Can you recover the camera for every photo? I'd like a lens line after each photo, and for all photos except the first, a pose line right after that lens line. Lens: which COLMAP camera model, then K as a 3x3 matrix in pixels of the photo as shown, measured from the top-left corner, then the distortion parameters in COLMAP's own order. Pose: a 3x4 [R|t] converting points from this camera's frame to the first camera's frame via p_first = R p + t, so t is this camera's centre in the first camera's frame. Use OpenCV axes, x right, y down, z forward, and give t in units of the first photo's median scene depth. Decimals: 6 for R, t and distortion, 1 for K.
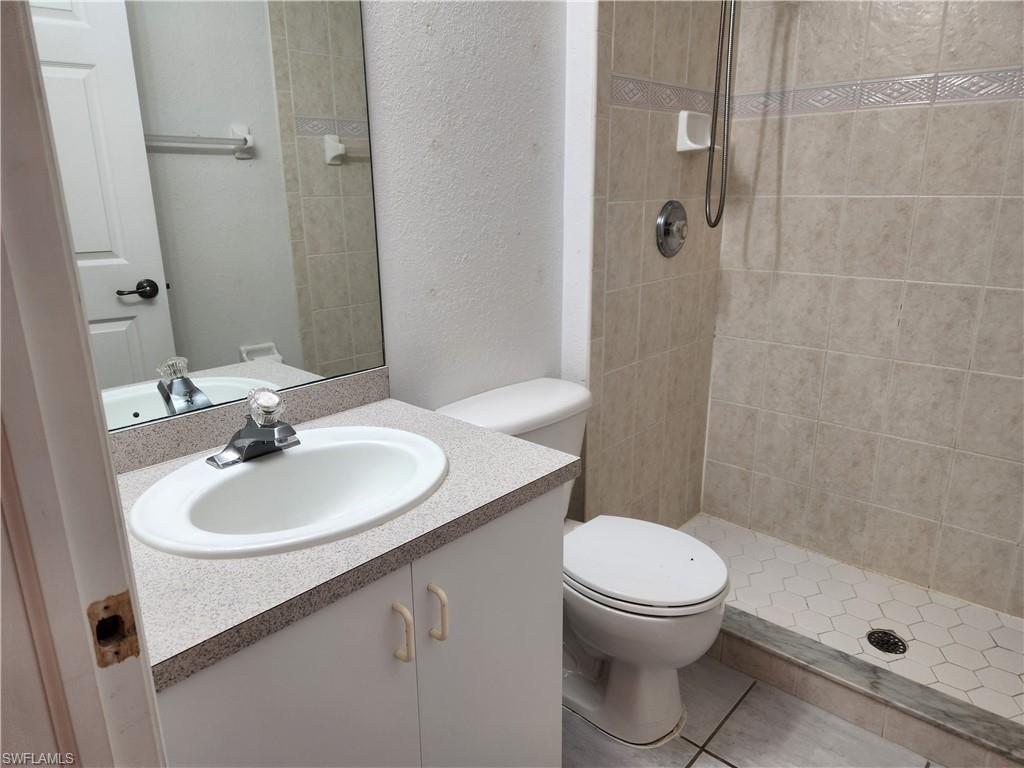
lens RADIAL K [[684.2, 0, 504.0], [0, 684.2, 379.9], [0, 0, 1]] dist [0.063048, -0.045891]
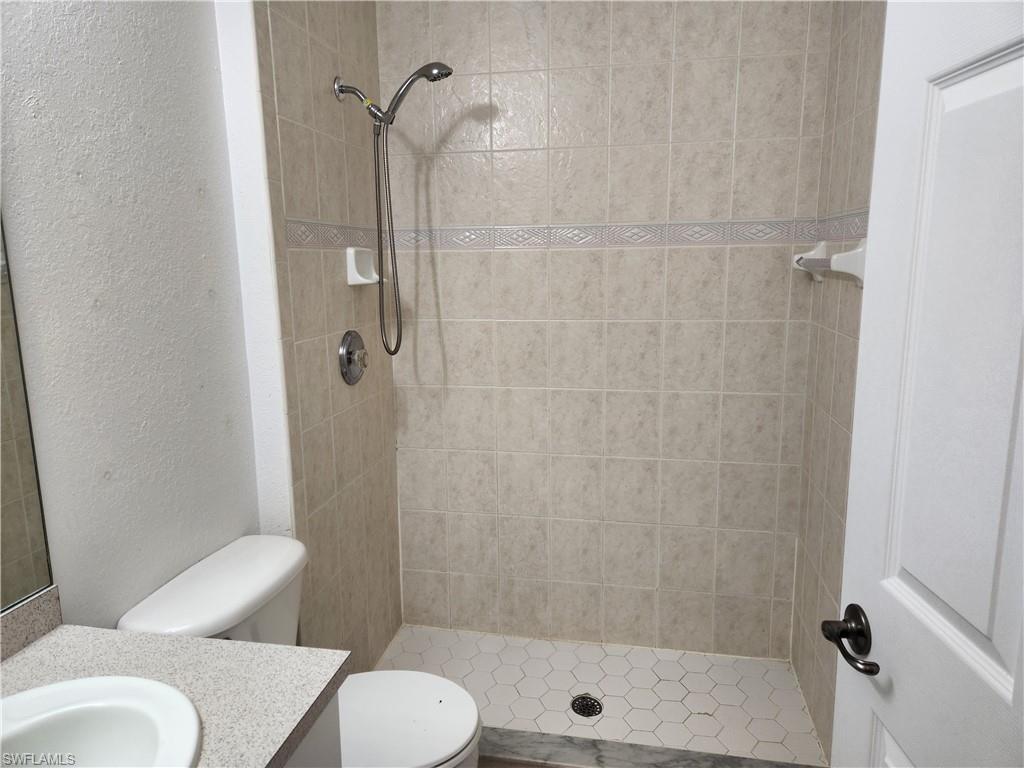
lens RADIAL K [[684.2, 0, 510.5], [0, 684.2, 384.2], [0, 0, 1]] dist [0.063048, -0.045891]
pose [[0.854442, -0.094721, 0.510839, -0.081421], [0.149921, 0.986366, -0.067866, -0.081643], [-0.497446, 0.134573, 0.856993, 0.025836]]
